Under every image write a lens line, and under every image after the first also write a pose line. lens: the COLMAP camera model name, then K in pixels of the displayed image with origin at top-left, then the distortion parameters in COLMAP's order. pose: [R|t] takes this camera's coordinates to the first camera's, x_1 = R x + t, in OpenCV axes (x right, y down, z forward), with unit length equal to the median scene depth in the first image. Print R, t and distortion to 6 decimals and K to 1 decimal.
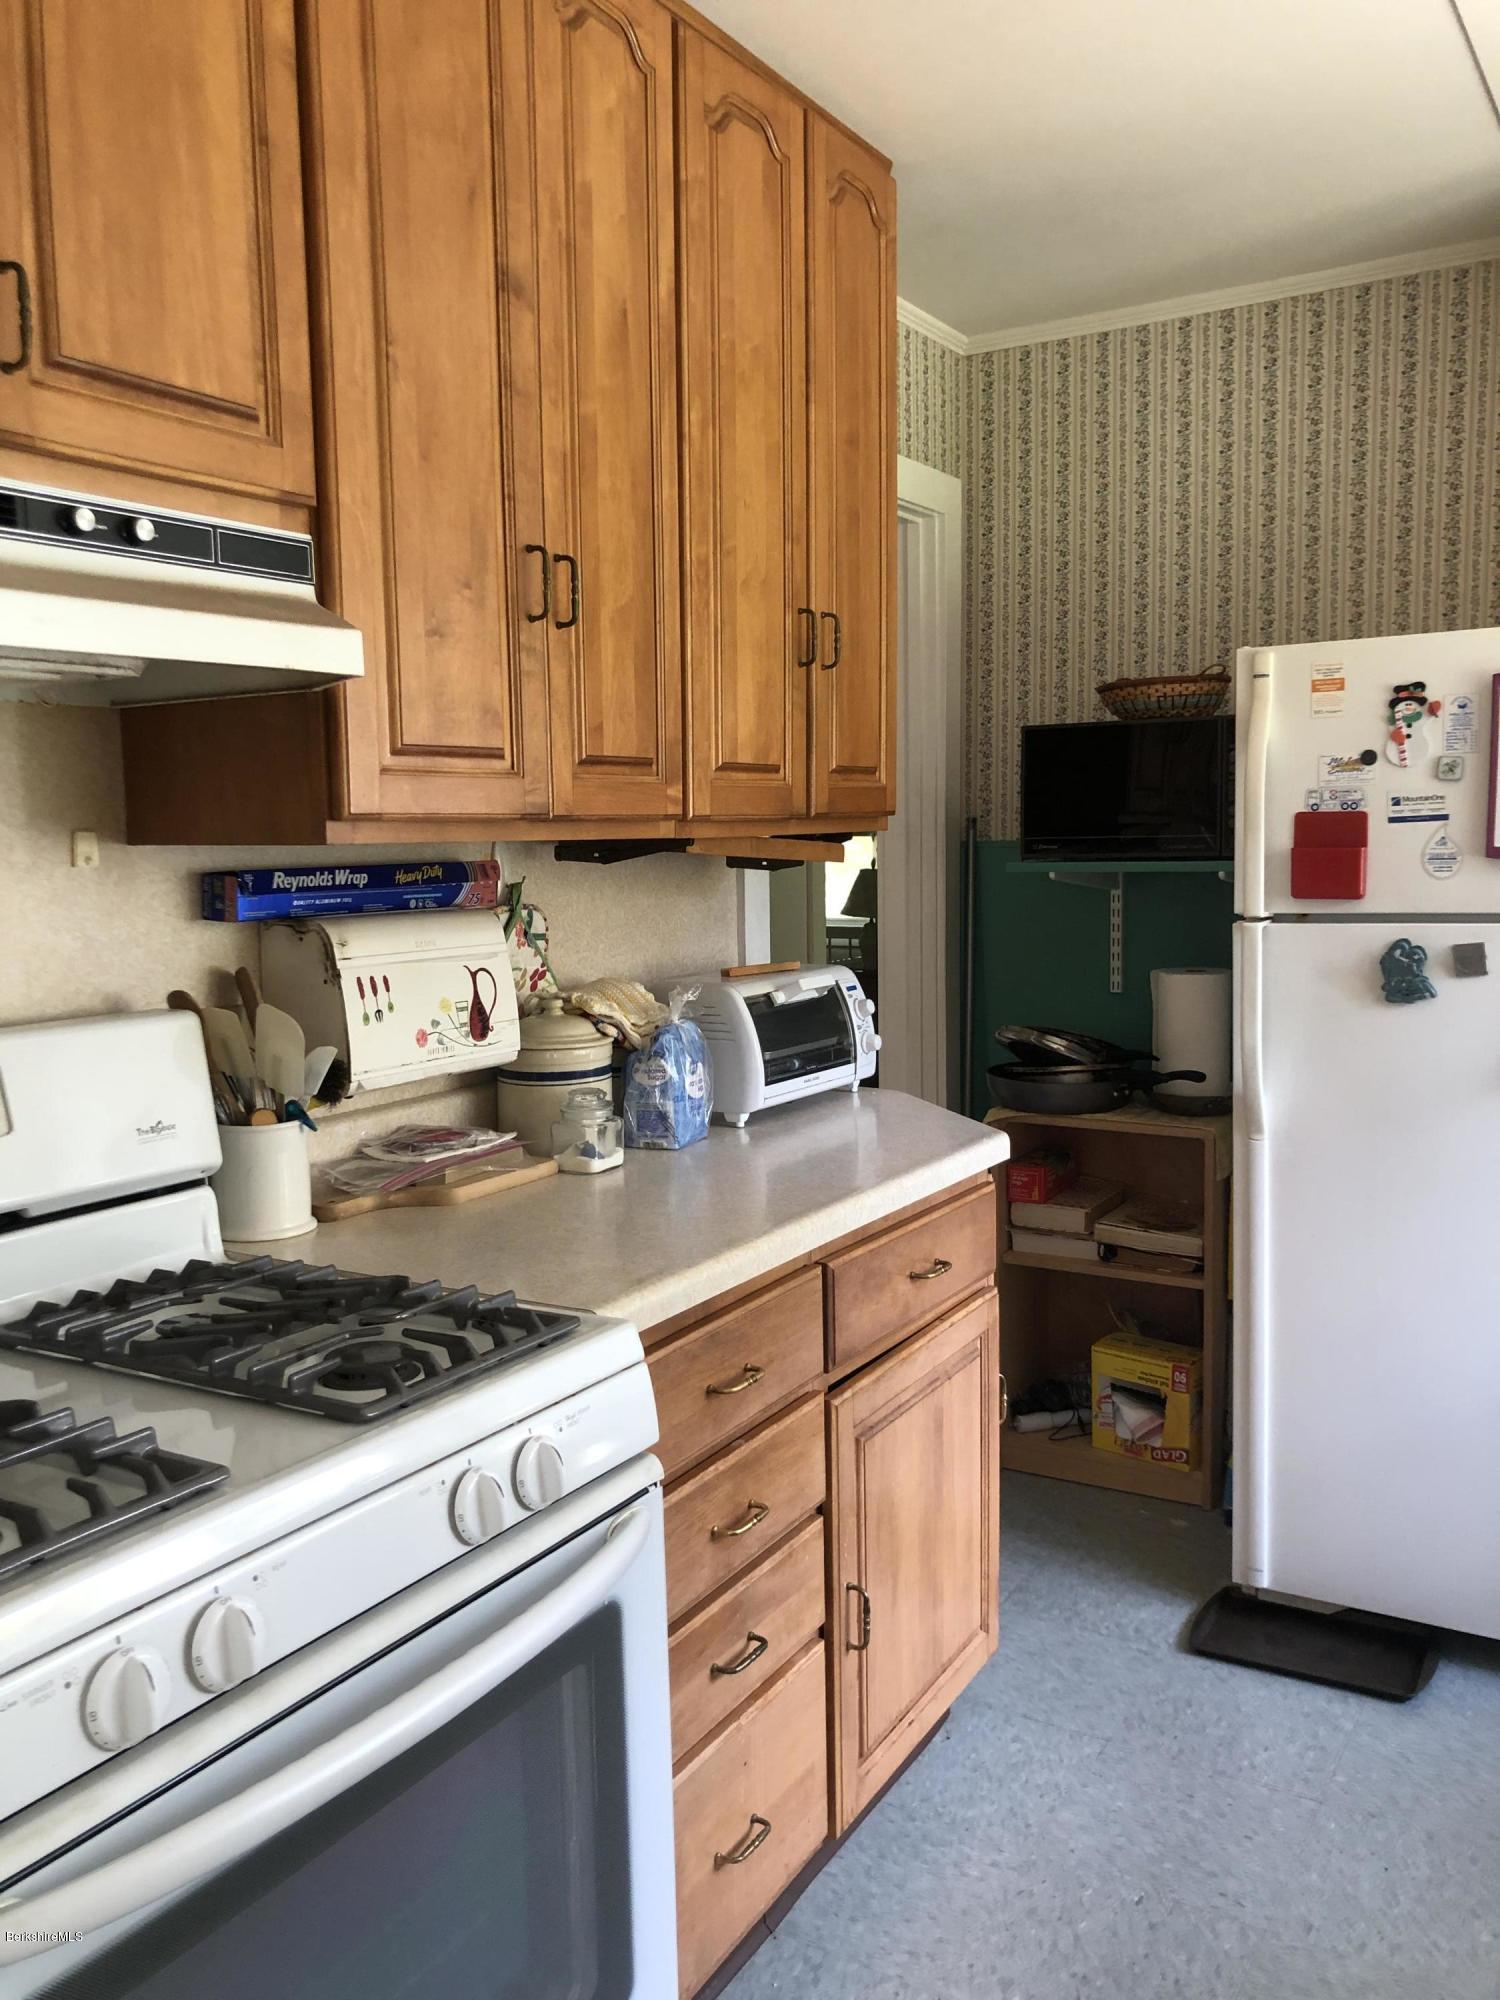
lens RADIAL K [[1613.2, 0, 750.0], [0, 1613.2, 1000.0], [0, 0, 1]] dist [0.084448, -0.253532]
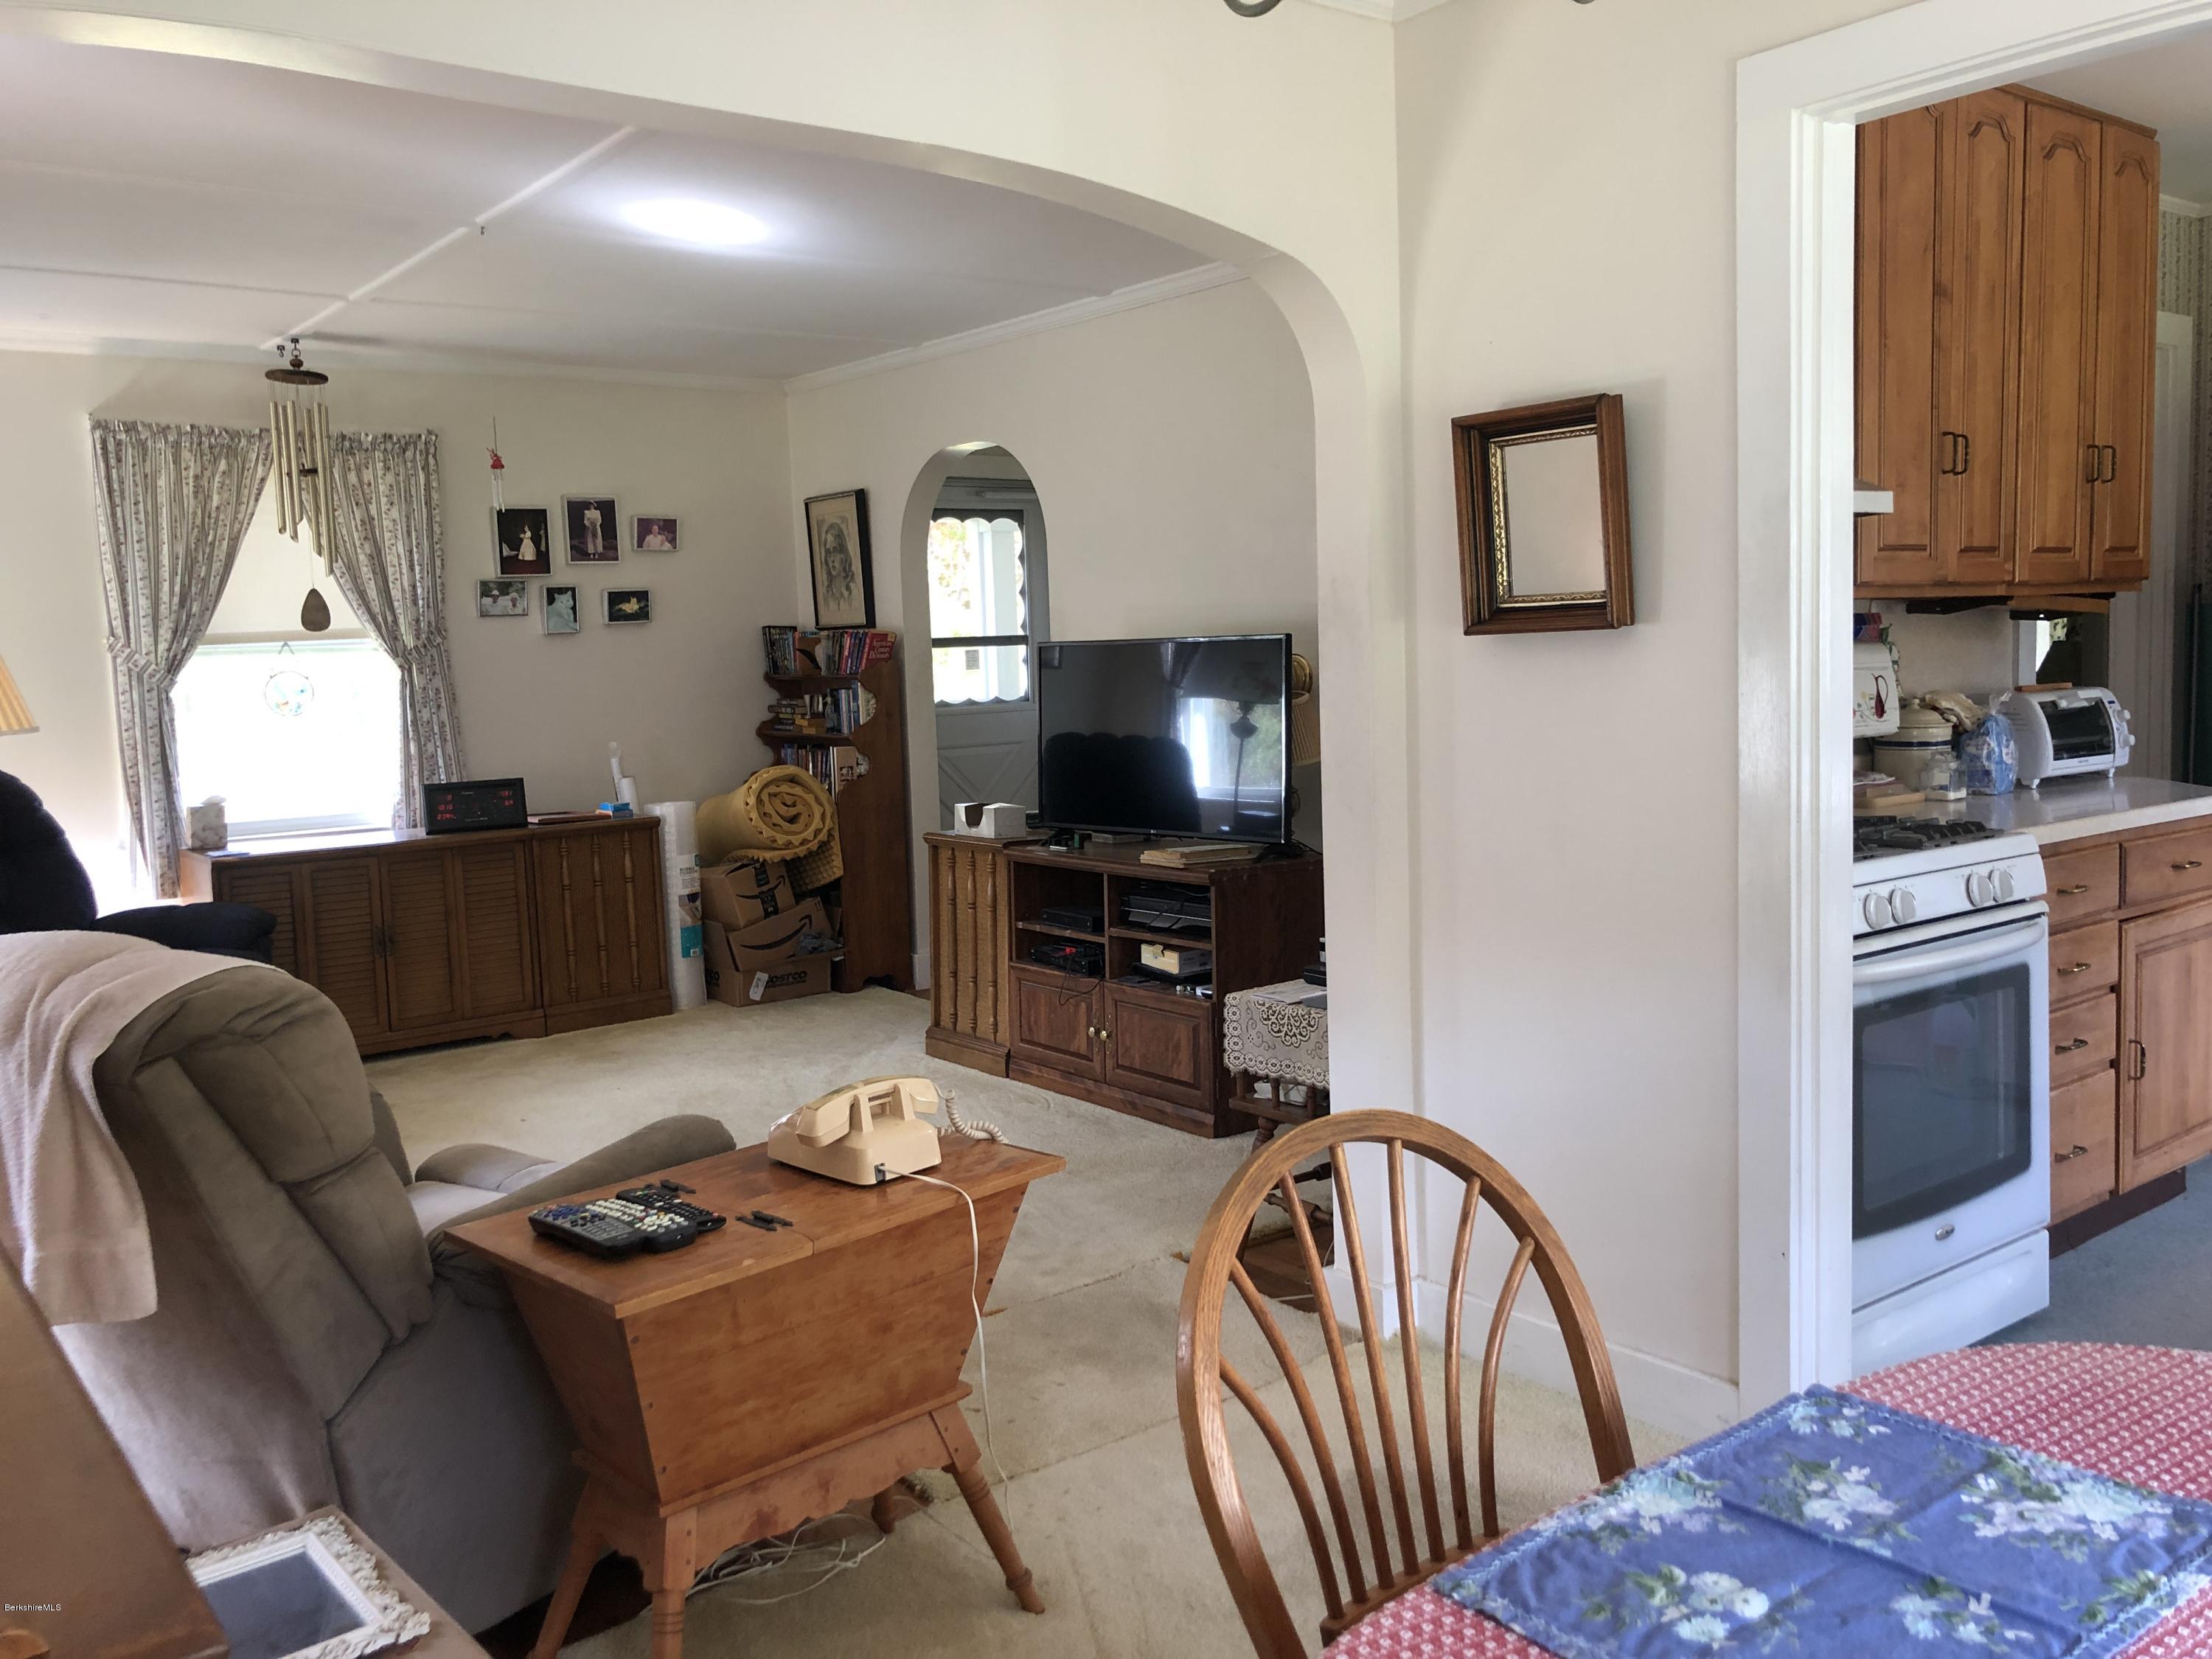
lens RADIAL K [[1816.5, 0, 1093.7], [0, 1816.5, 800.4], [0, 0, 1]] dist [0.007103, -0.004186]
pose [[0.927721, 0.017988, -0.372840, -0.169323], [-0.021486, 0.999755, -0.005230, 0.106852], [0.372655, 0.012863, 0.927881, -0.817937]]
